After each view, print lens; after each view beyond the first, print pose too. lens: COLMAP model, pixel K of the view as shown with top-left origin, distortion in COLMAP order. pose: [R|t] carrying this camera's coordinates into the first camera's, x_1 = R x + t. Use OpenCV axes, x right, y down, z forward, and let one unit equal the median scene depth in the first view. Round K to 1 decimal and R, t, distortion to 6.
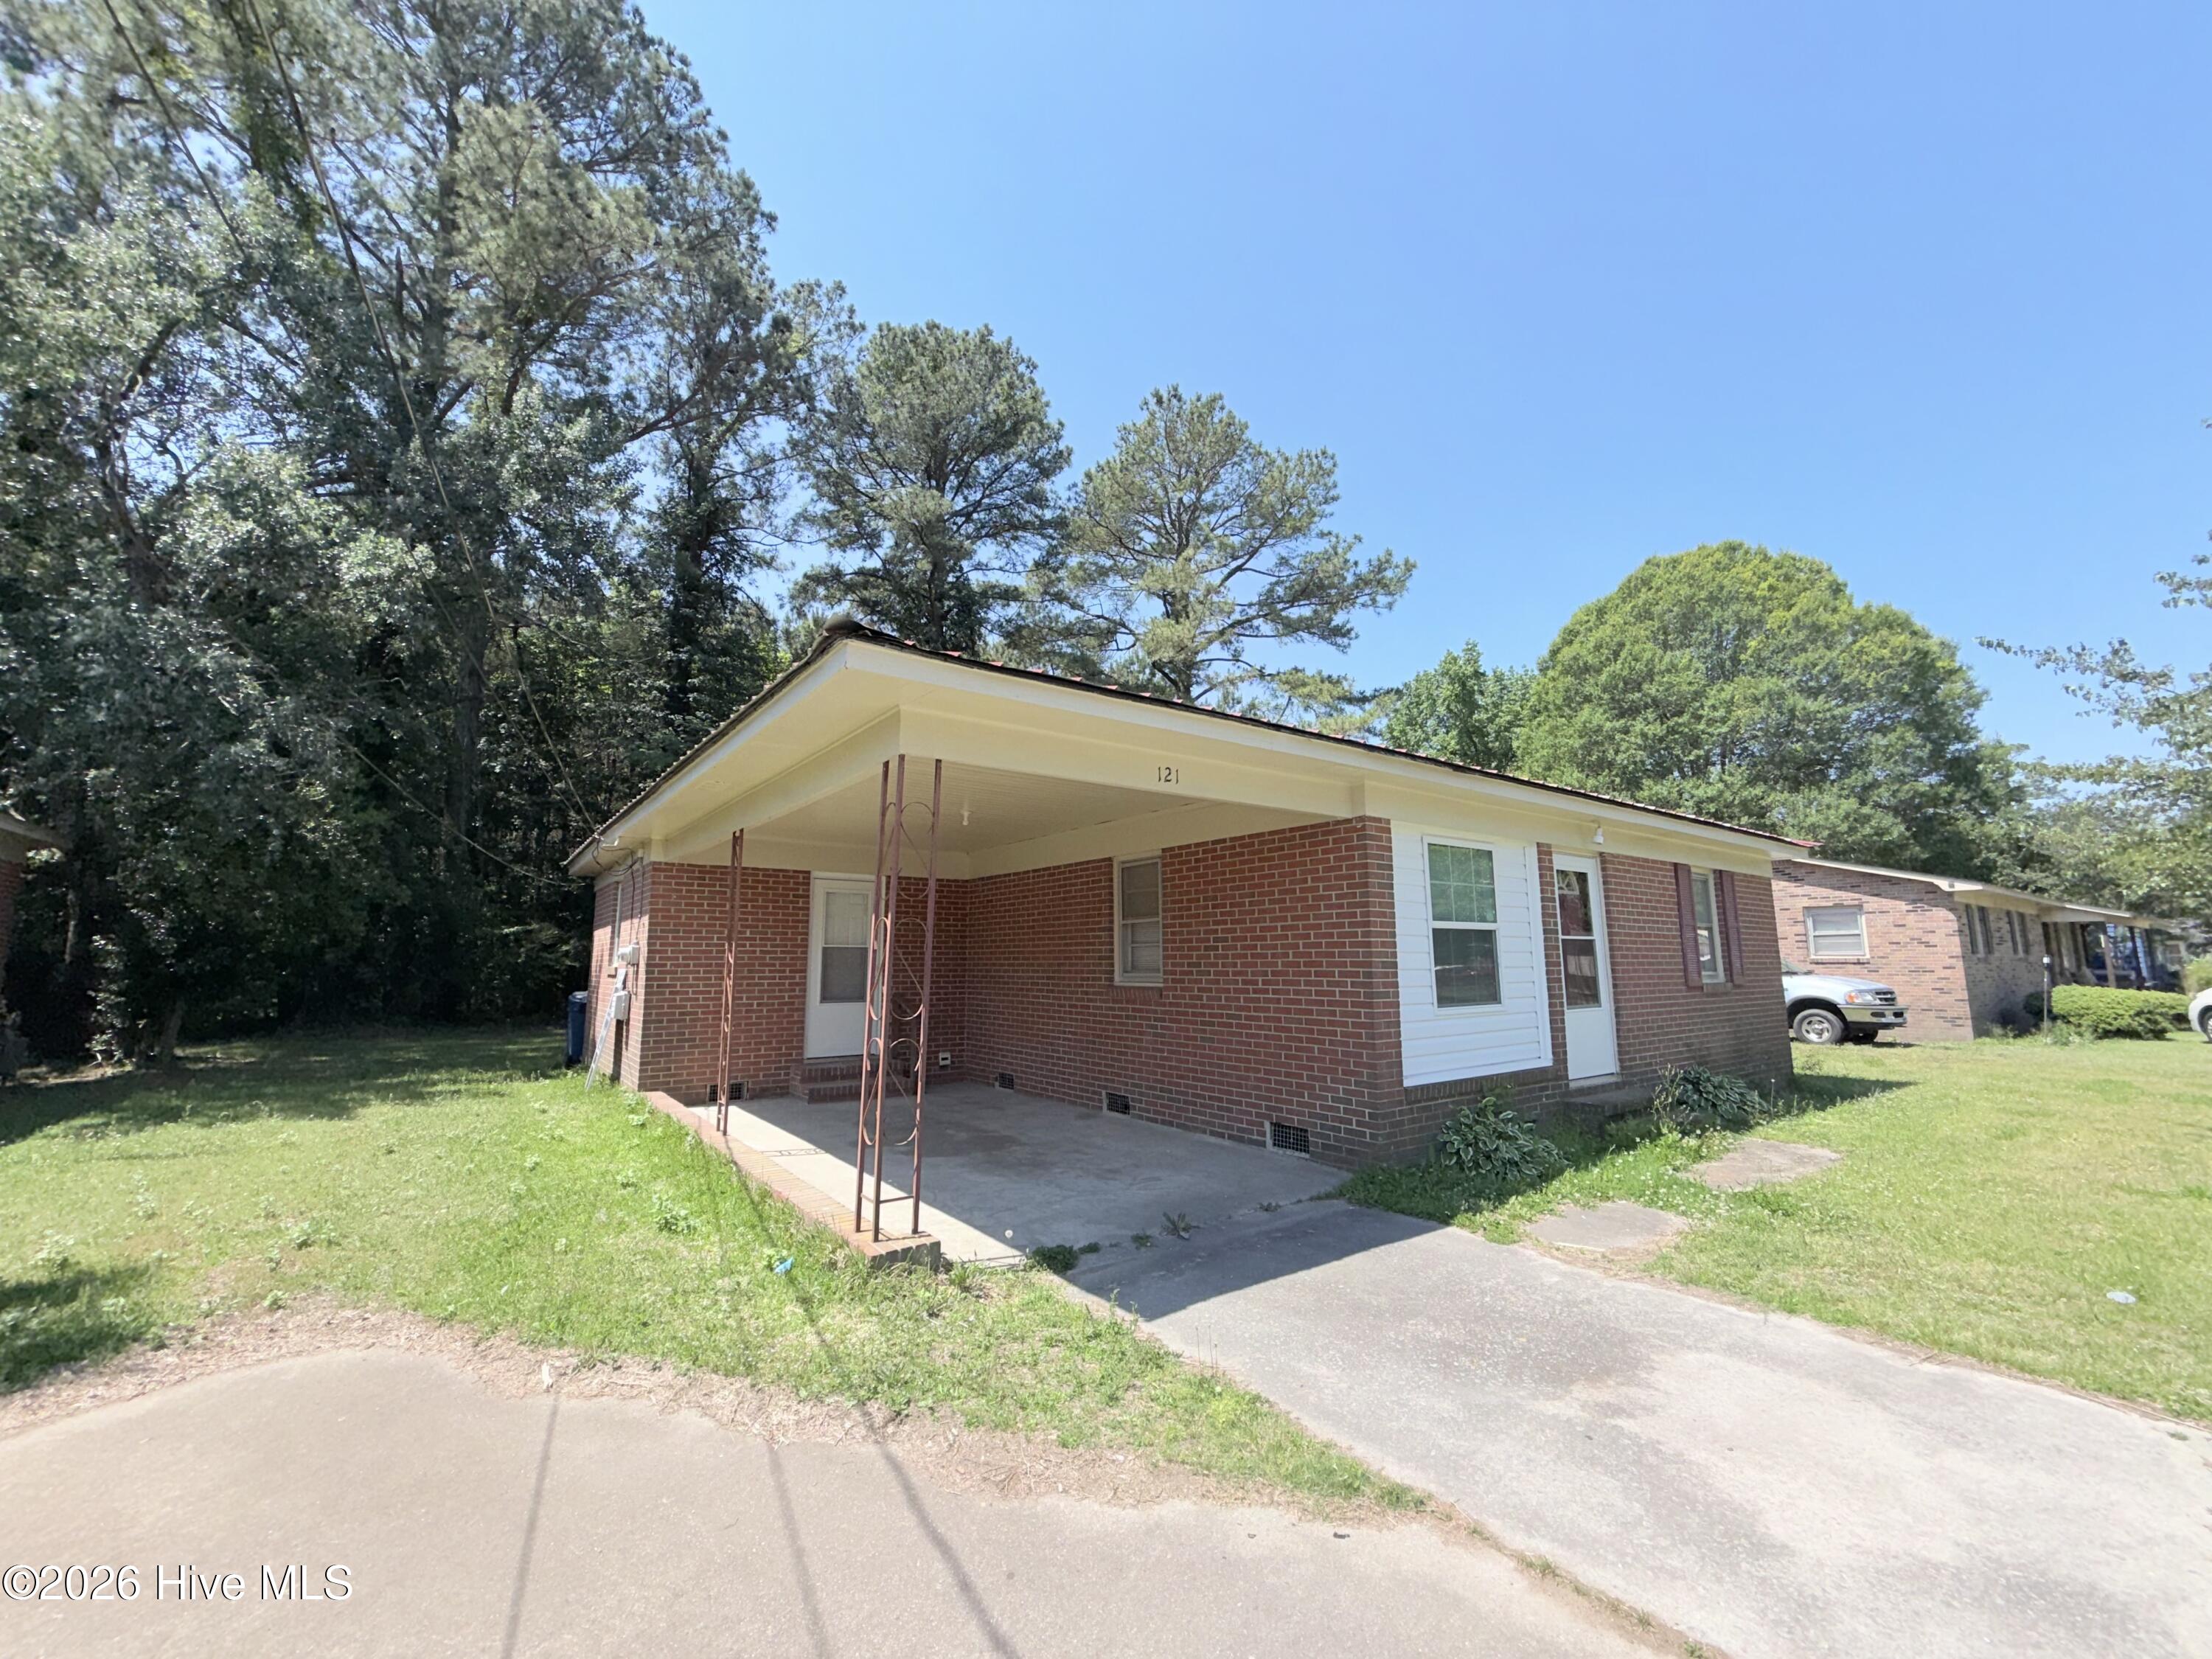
lens RADIAL K [[880.7, 0, 1107.5], [0, 880.7, 821.1], [0, 0, 1]] dist [-0.003259, -0.000519]
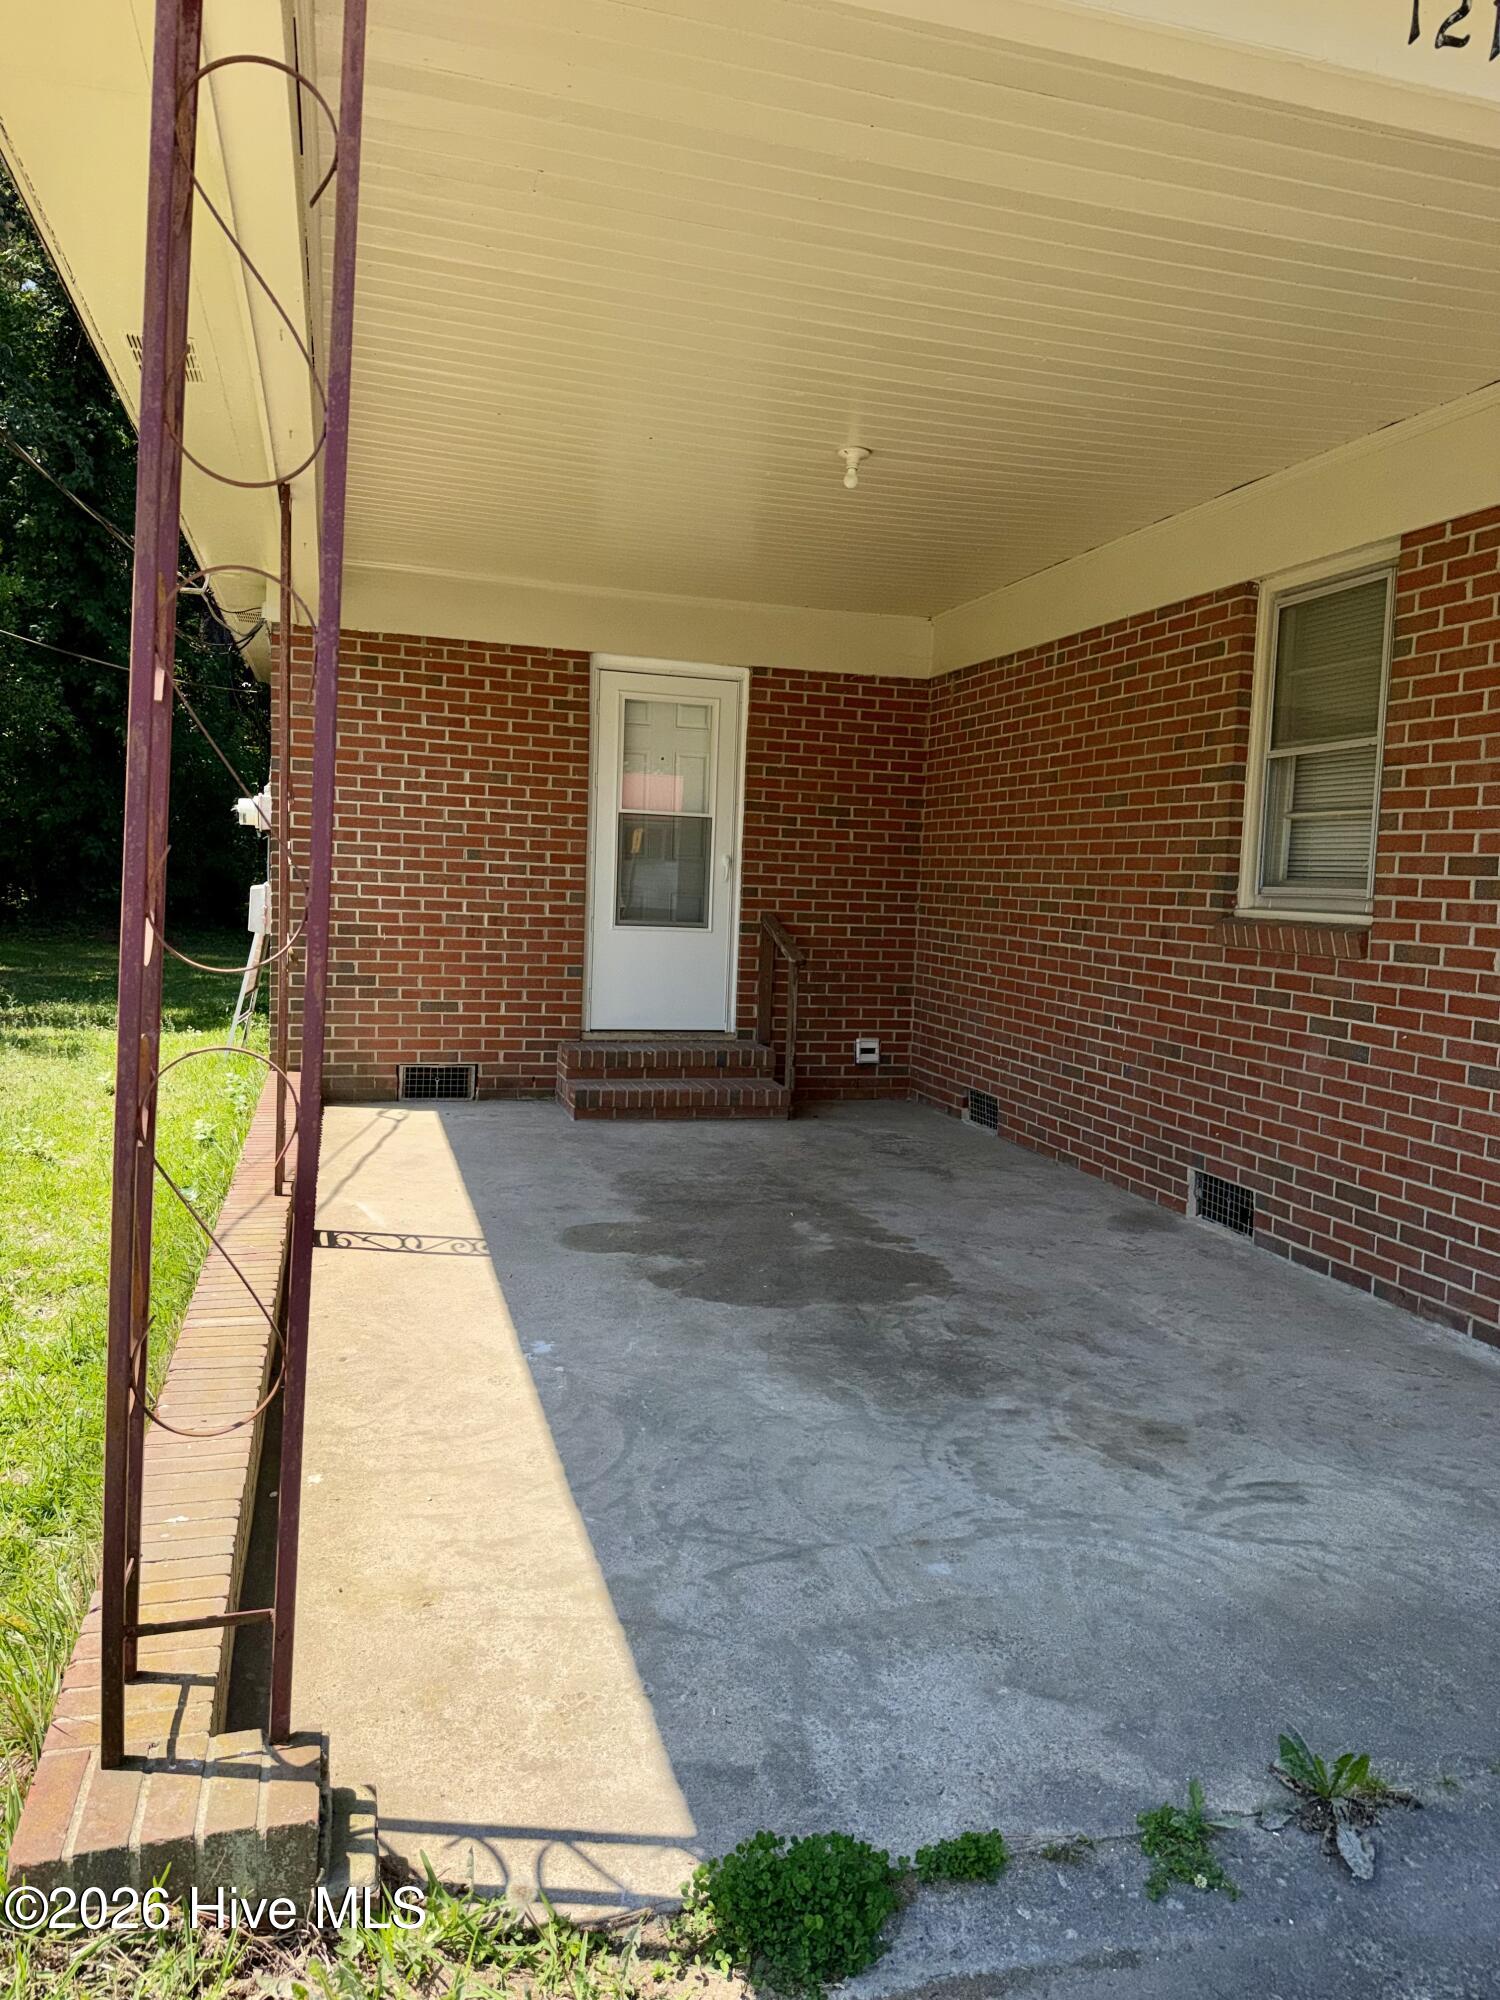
lens RADIAL K [[1425.4, 0, 739.3], [0, 1425.4, 994.1], [0, 0, 1]] dist [0.046421, -0.057277]
pose [[0.934178, 0.067729, -0.350319, 0.027093], [0.017308, 0.972061, 0.234087, 0.067753], [0.356386, -0.224743, 0.906907, 0.337182]]
